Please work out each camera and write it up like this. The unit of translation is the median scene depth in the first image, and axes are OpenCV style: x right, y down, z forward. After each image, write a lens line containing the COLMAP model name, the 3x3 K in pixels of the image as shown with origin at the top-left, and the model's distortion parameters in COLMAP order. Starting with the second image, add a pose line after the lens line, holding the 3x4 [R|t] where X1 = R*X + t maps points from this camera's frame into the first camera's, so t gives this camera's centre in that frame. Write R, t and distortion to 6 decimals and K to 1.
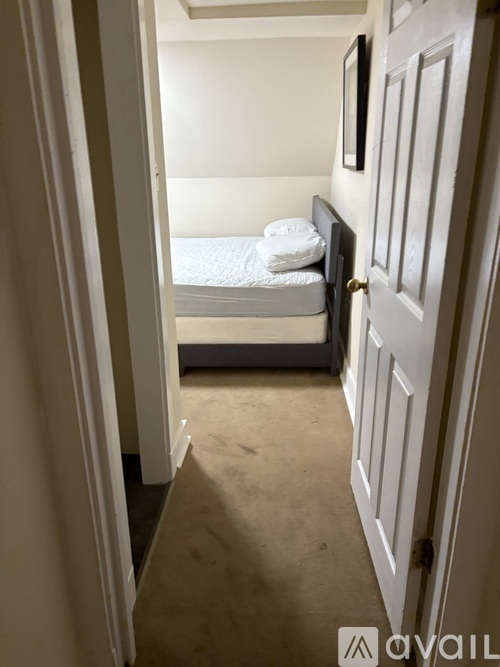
lens RADIAL K [[510.5, 0, 250.0], [0, 510.5, 333.5], [0, 0, 1]] dist [0.103087, -0.120751]
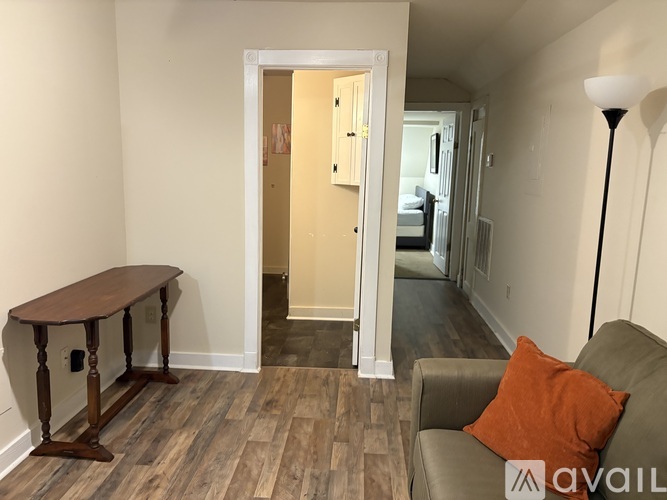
lens RADIAL K [[510.5, 0, 333.5], [0, 510.5, 250.0], [0, 0, 1]] dist [0.103087, -0.120751]
pose [[0.999256, 0.037891, 0.007202, -0.329934], [-0.036003, 0.983331, -0.178224, 0.570973], [-0.013835, 0.177832, 0.983964, -1.557352]]
